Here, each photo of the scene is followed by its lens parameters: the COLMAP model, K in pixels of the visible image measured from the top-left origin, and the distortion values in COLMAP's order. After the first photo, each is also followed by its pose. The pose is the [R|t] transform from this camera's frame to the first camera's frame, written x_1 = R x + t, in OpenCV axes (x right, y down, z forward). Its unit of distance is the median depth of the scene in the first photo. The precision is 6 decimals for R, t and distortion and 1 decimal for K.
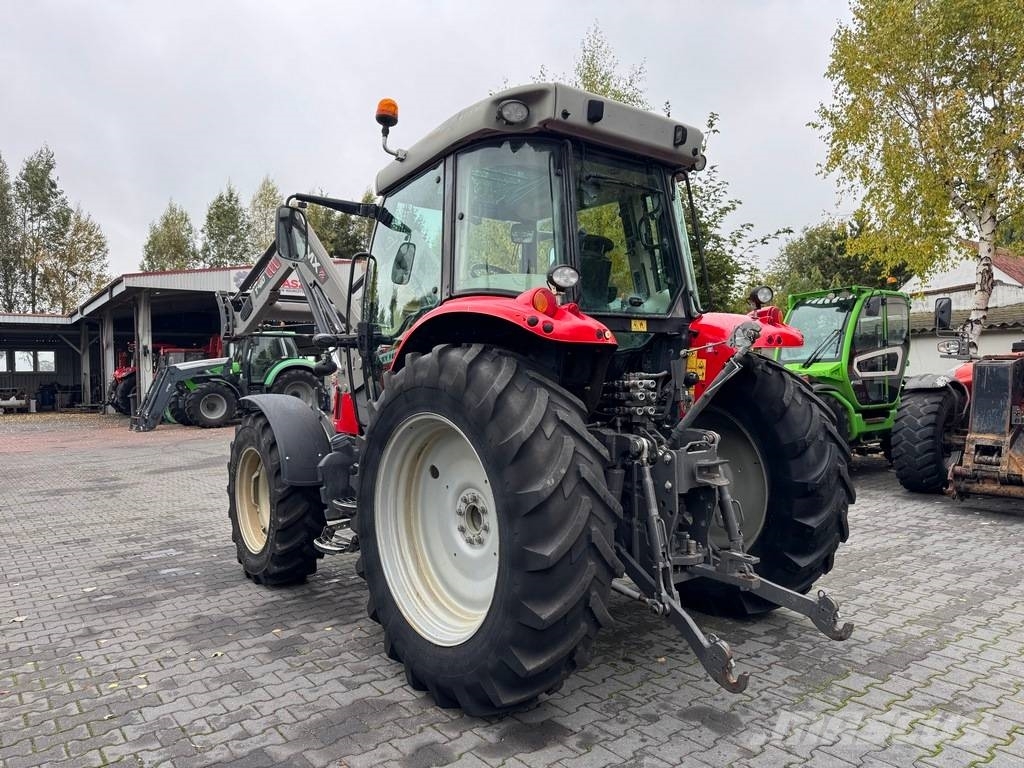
lens RADIAL K [[719.6, 0, 513.5], [0, 719.6, 388.6], [0, 0, 1]] dist [0.047071, -0.058452]
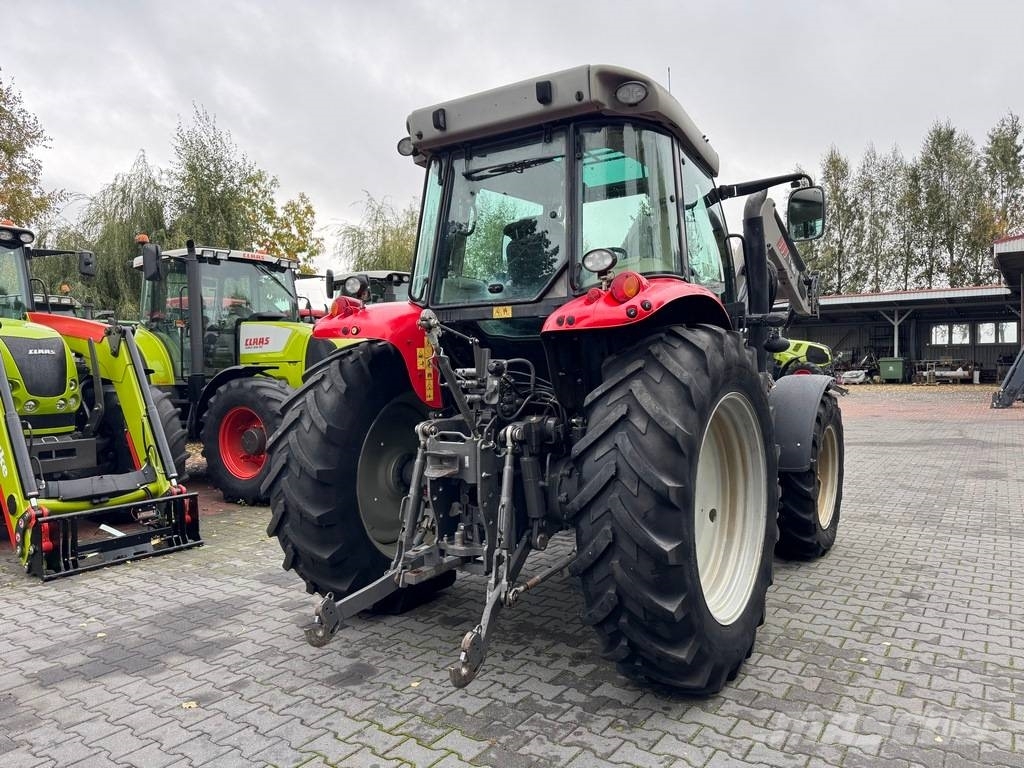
lens RADIAL K [[718.0, 0, 512.3], [0, 718.0, 379.0], [0, 0, 1]] dist [0.041934, -0.049744]
pose [[0.298090, 0.031768, -0.954009, 0.985630], [-0.004813, 0.999483, 0.031778, -0.024394], [0.954526, -0.004881, 0.298089, 0.643984]]
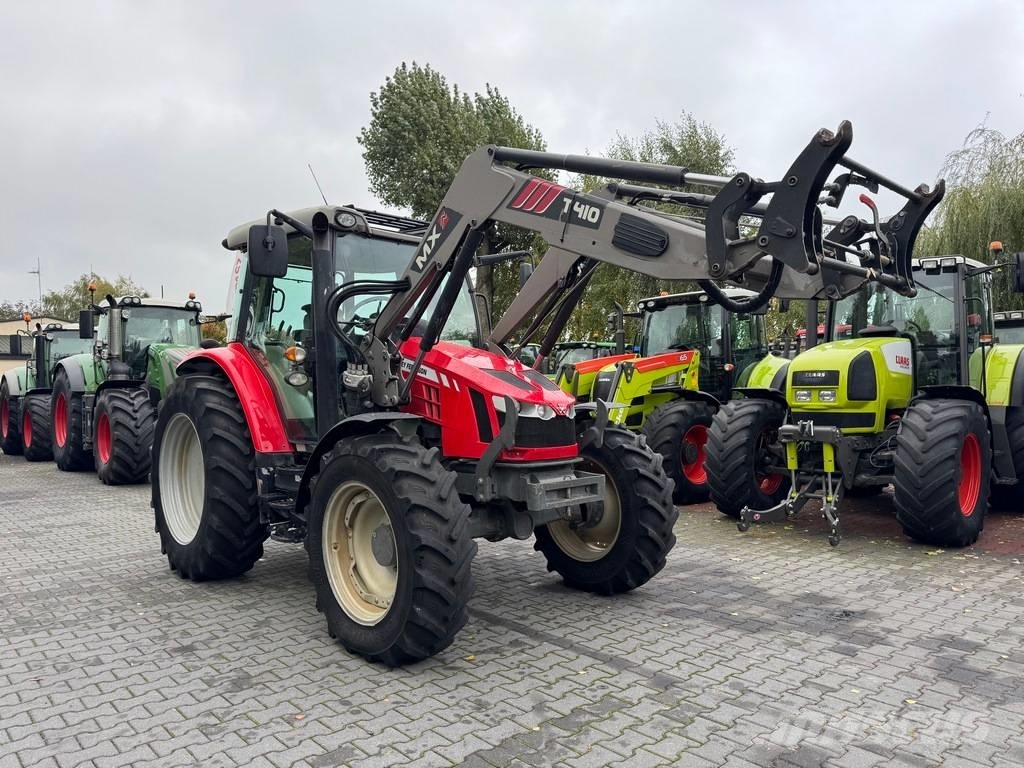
lens RADIAL K [[719.6, 0, 523.1], [0, 719.6, 389.6], [0, 0, 1]] dist [0.062366, -0.069275]
pose [[-0.995893, 0.023698, -0.087376, -0.182048], [0.022645, 0.999659, 0.013018, -0.033466], [0.087655, 0.010986, -0.996090, 2.481702]]
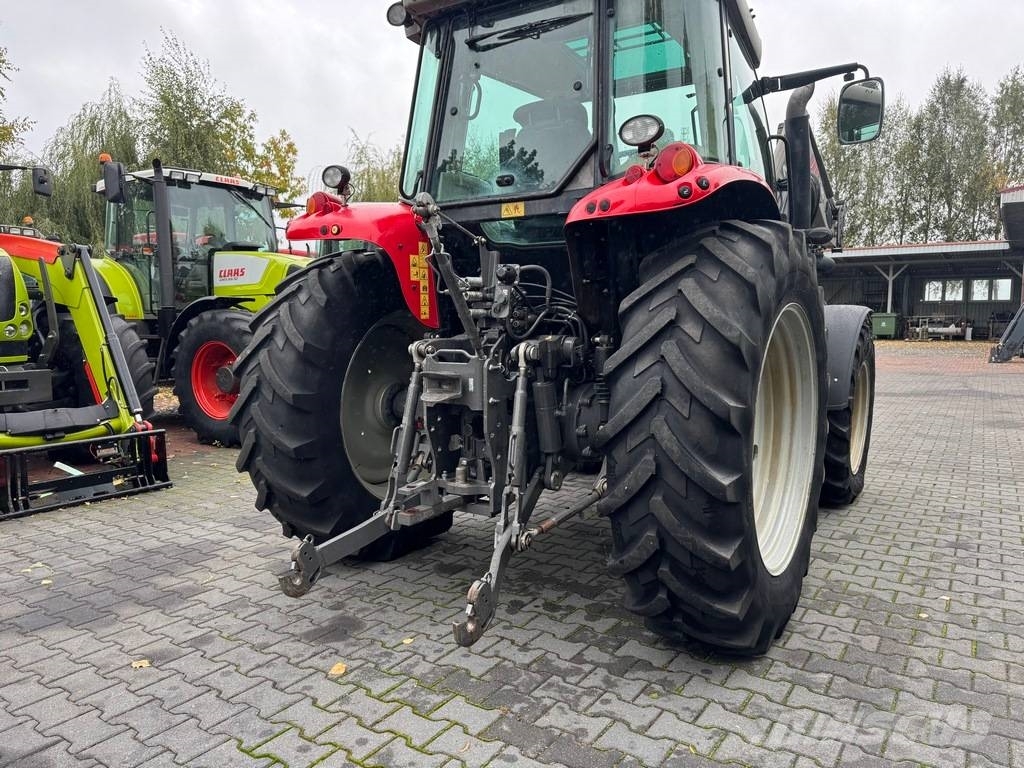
lens RADIAL K [[718.3, 0, 510.9], [0, 718.3, 386.8], [0, 0, 1]] dist [0.045998, -0.053424]
pose [[0.313471, 0.105085, -0.943766, 0.858846], [-0.018322, 0.994342, 0.104631, 0.024072], [0.949421, -0.015507, 0.313622, 0.658002]]
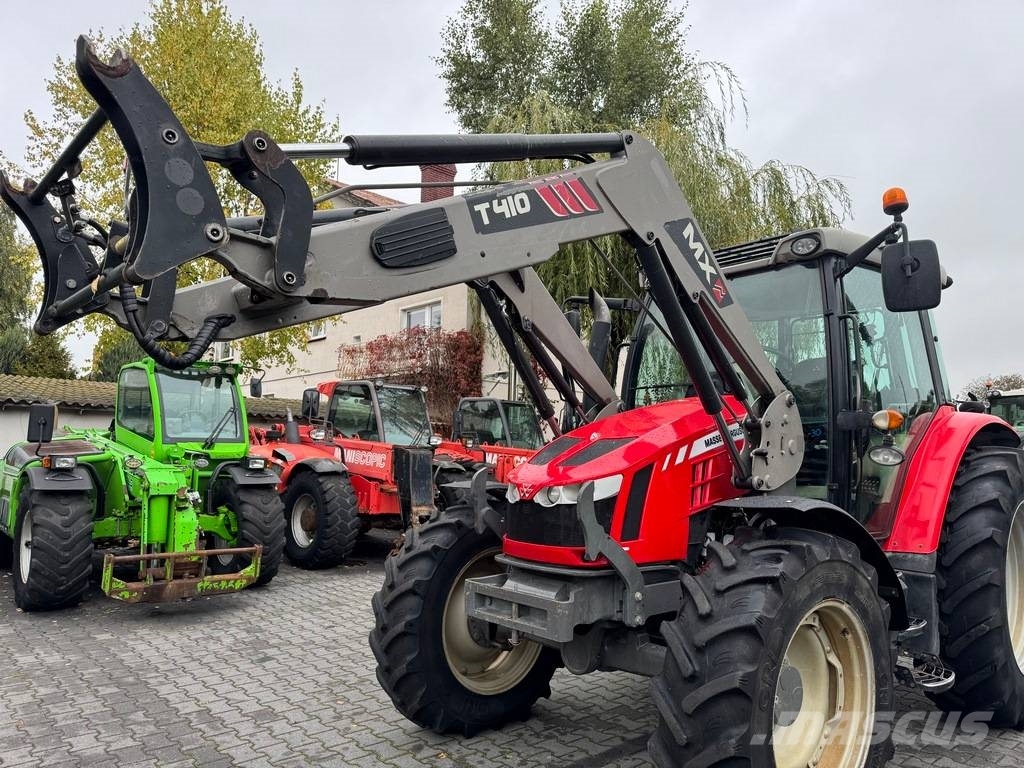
lens RADIAL K [[718.1, 0, 508.3], [0, 718.1, 390.7], [0, 0, 1]] dist [0.041407, -0.044718]
pose [[-0.057813, 0.104519, 0.992841, -1.071163], [-0.003030, 0.994481, -0.104869, -0.016774], [-0.998323, -0.009071, -0.057177, 1.539477]]
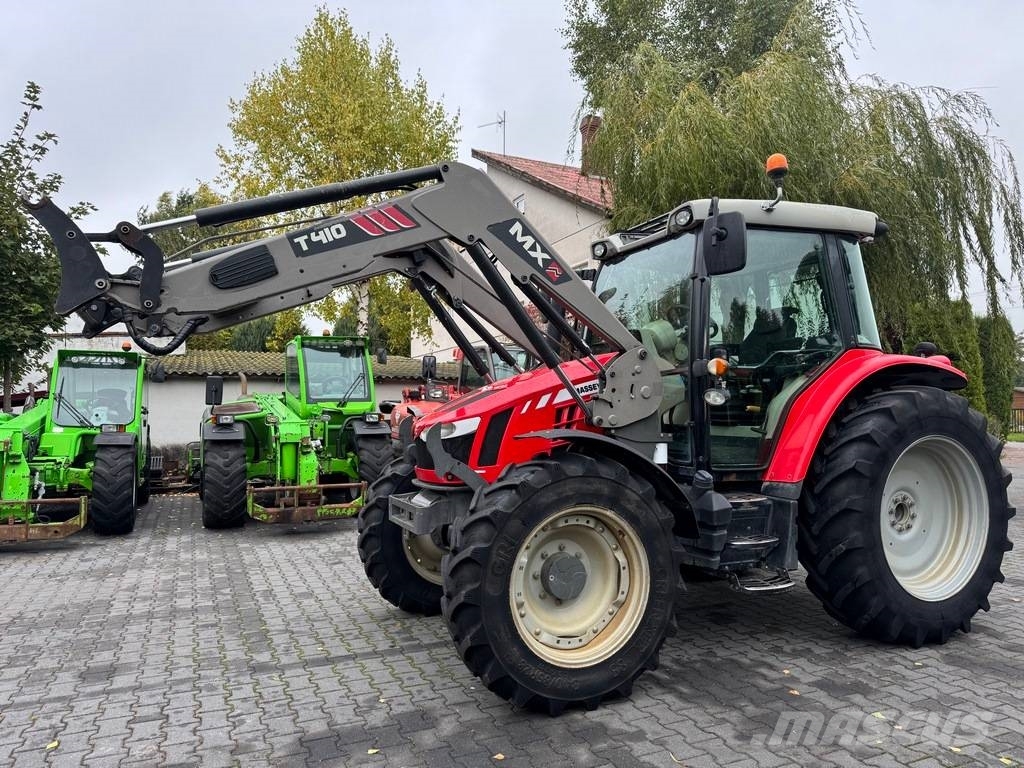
lens RADIAL K [[718.3, 0, 510.9], [0, 718.3, 386.8], [0, 0, 1]] dist [0.045998, -0.053424]
pose [[0.241638, 0.046795, 0.969237, -1.275130], [0.013677, 0.998573, -0.051621, 0.001204], [-0.970270, 0.025730, 0.240654, 1.103317]]
